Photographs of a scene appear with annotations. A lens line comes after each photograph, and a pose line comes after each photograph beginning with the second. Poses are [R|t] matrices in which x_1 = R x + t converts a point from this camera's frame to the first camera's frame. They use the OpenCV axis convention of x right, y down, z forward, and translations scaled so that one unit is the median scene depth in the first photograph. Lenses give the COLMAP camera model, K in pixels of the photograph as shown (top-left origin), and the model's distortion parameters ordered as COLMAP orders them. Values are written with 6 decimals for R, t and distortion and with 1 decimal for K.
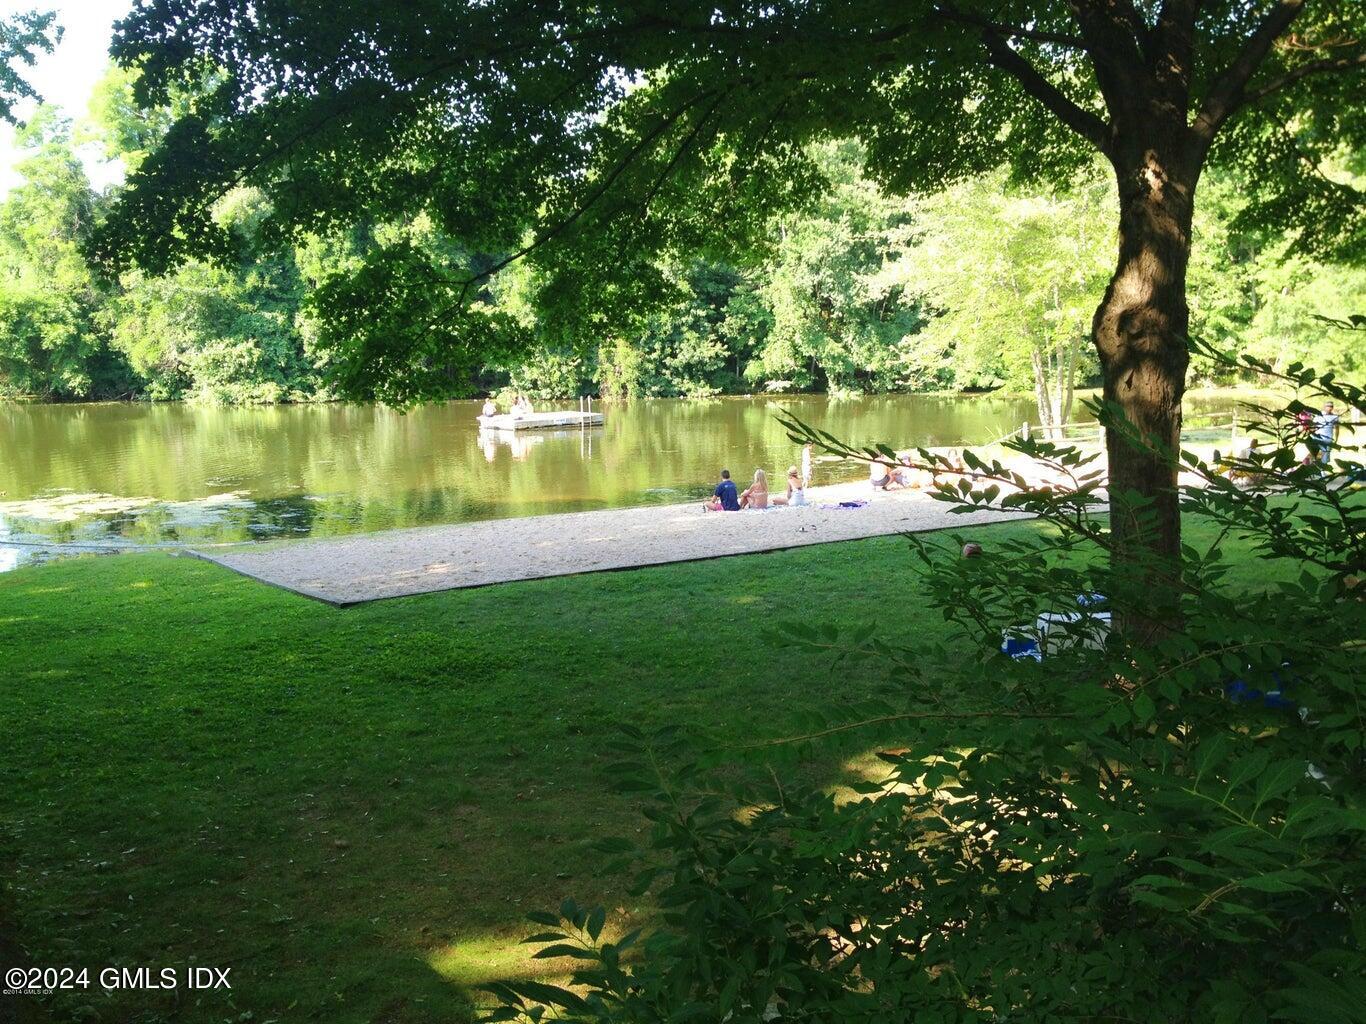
lens RADIAL K [[1423.5, 0, 680.1], [0, 1423.5, 516.5], [0, 0, 1]] dist [0.030306, 0.000000]
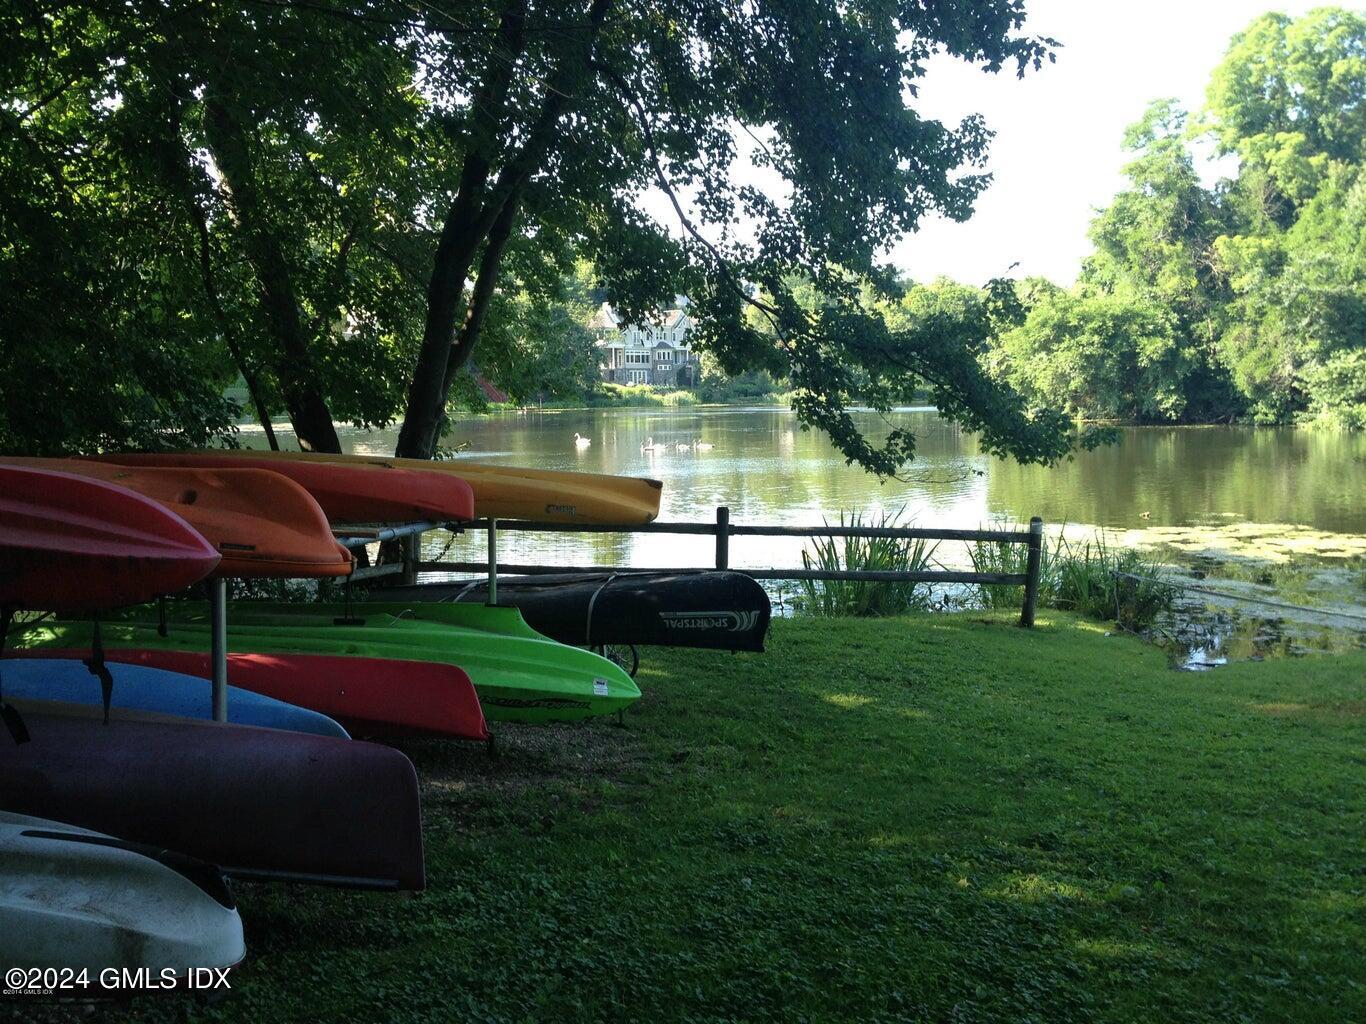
lens RADIAL K [[1423.5, 0, 681.7], [0, 1423.5, 512.8], [0, 0, 1]] dist [0.030306, 0.000000]
pose [[0.768464, 0.053291, -0.637670, -0.088019], [-0.074147, 0.997229, -0.006016, 0.001785], [0.635583, 0.051904, 0.770286, 0.133343]]
